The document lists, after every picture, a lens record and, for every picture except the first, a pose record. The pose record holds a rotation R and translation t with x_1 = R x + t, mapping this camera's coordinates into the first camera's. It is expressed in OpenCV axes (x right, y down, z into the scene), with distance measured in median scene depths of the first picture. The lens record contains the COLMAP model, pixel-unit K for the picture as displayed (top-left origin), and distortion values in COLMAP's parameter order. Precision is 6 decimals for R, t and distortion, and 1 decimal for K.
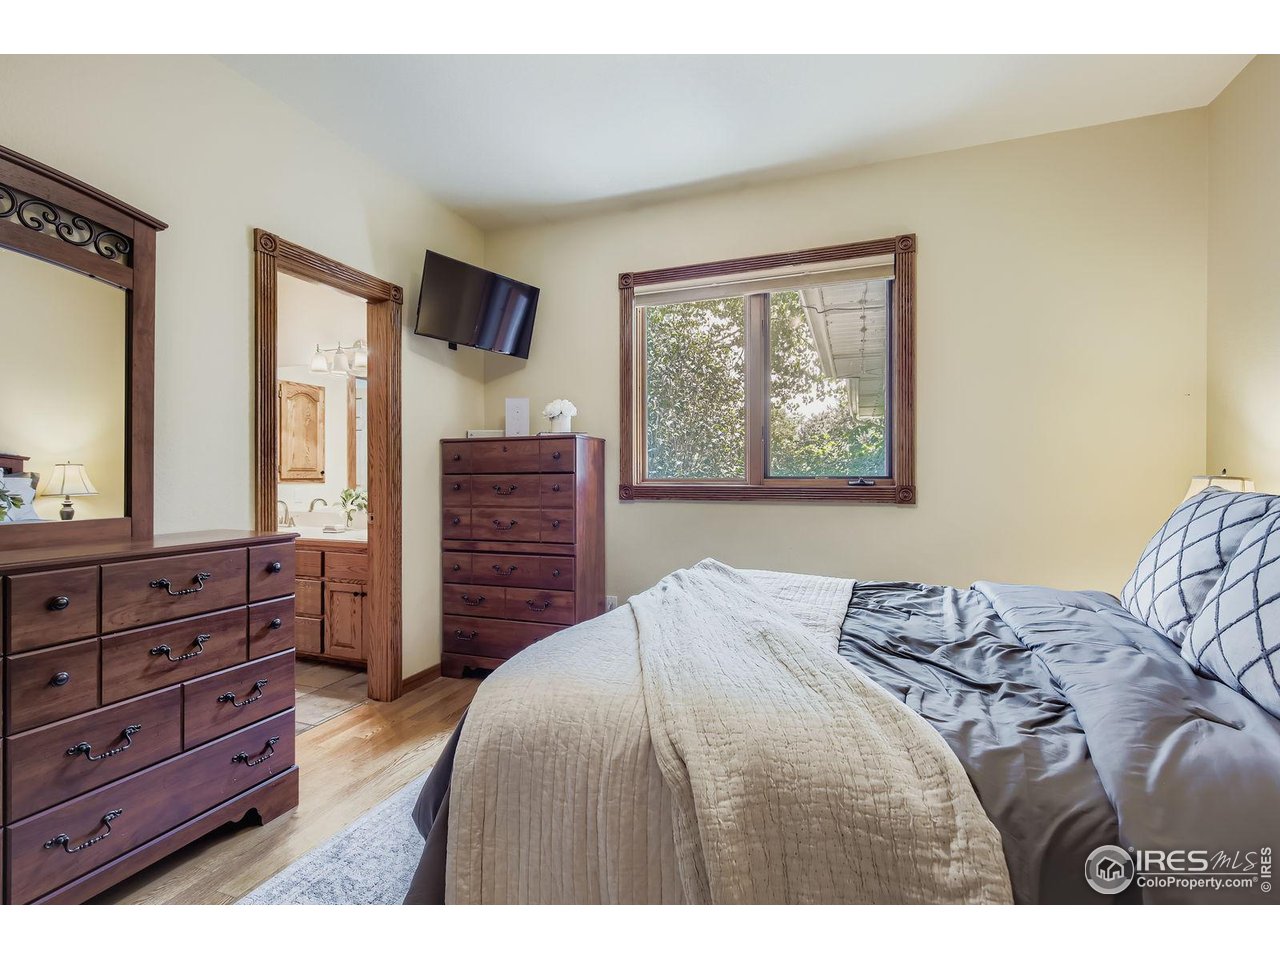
lens RADIAL K [[579.9, 0, 638.6], [0, 579.9, 477.0], [0, 0, 1]] dist [-0.000220, -0.000010]
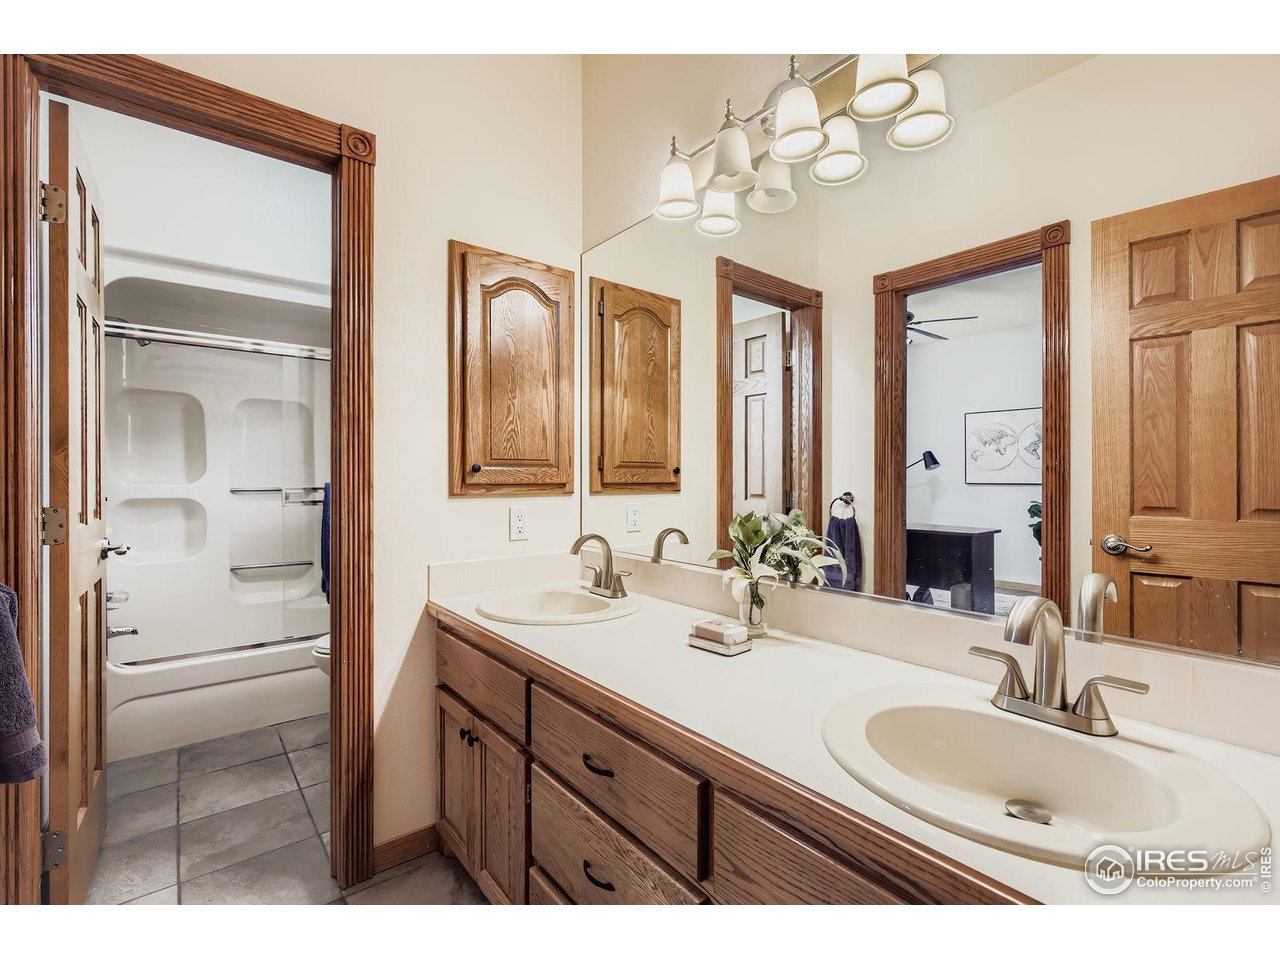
lens RADIAL K [[579.9, 0, 639.2], [0, 579.9, 478.2], [0, 0, 1]] dist [-0.000220, -0.000010]
pose [[0.860515, 0.003536, -0.509414, -0.333143], [-0.004093, 0.999992, 0.000028, -0.001345], [0.509409, 0.002061, 0.860522, 0.580997]]
